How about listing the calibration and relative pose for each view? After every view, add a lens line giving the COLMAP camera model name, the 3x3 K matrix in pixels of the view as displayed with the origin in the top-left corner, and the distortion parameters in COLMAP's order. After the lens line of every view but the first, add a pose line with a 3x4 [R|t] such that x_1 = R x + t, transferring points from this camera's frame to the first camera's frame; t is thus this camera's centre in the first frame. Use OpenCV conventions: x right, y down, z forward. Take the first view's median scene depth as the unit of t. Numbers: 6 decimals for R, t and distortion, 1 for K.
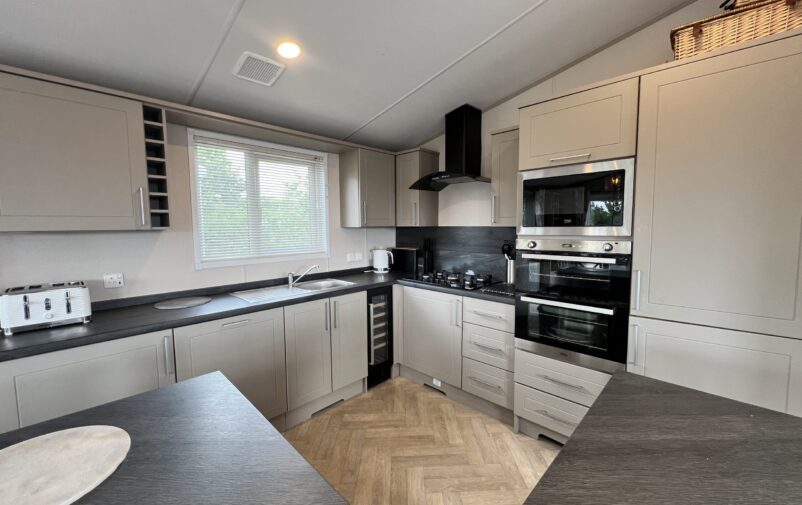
lens RADIAL K [[324.5, 0, 401.0], [0, 324.5, 252.5], [0, 0, 1]] dist [-0.000059, -0.000004]
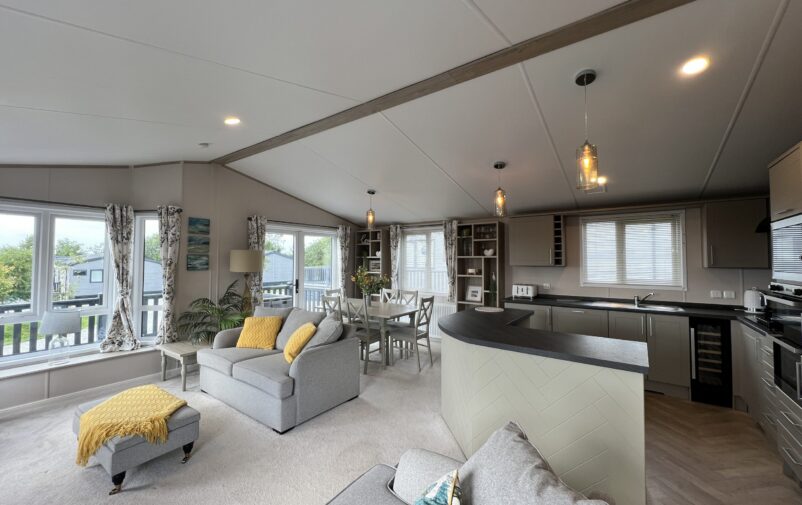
lens RADIAL K [[317.6, 0, 398.0], [0, 317.6, 251.1], [0, 0, 1]] dist [-0.001643, -0.000183]
pose [[0.135497, -0.025227, -0.990456, 1.184853], [-0.091690, 0.995067, -0.037887, 0.014103], [0.986526, 0.095948, 0.132516, -0.388545]]
